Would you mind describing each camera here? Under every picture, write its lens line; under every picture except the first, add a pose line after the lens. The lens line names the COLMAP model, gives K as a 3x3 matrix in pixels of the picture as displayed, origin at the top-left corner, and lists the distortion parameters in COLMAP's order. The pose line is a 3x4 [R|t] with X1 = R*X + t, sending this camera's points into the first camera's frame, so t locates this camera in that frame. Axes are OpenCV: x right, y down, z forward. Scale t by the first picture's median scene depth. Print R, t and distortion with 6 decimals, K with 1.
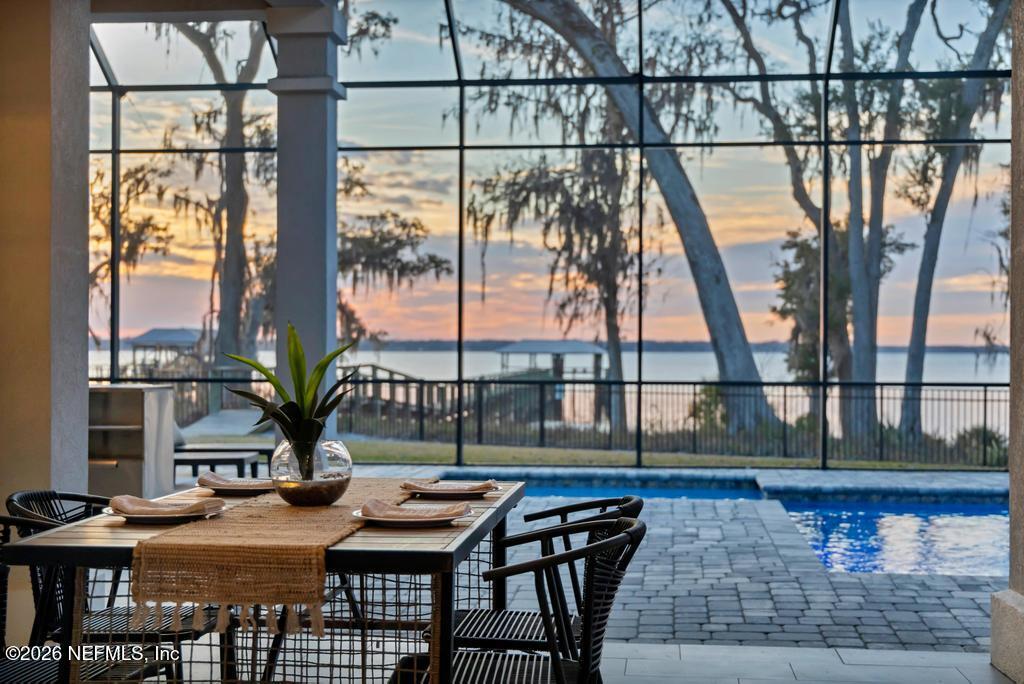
lens RADIAL K [[1483.9, 0, 512.0], [0, 1483.9, 342.0], [0, 0, 1]] dist [0.018768, 0.011191]
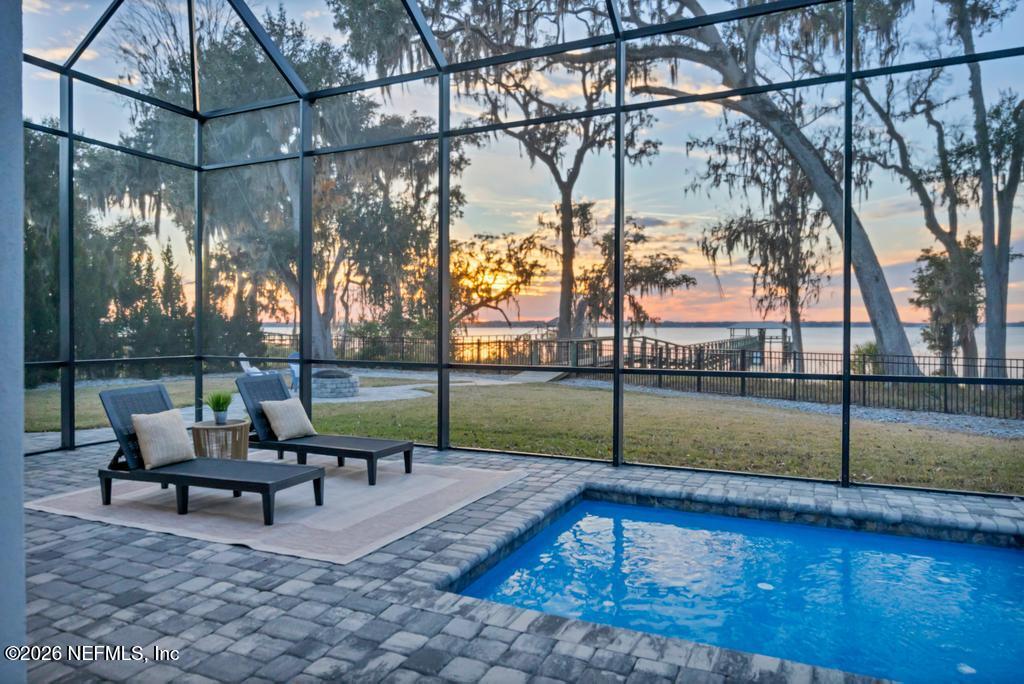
lens RADIAL K [[668.1, 0, 483.7], [0, 668.1, 334.8], [0, 0, 1]] dist [0.000966, 0.001312]
pose [[0.934096, 0.000628, -0.357023, 0.010770], [0.005556, 0.999852, 0.016295, -0.000517], [0.356980, -0.017205, 0.933954, 0.195630]]
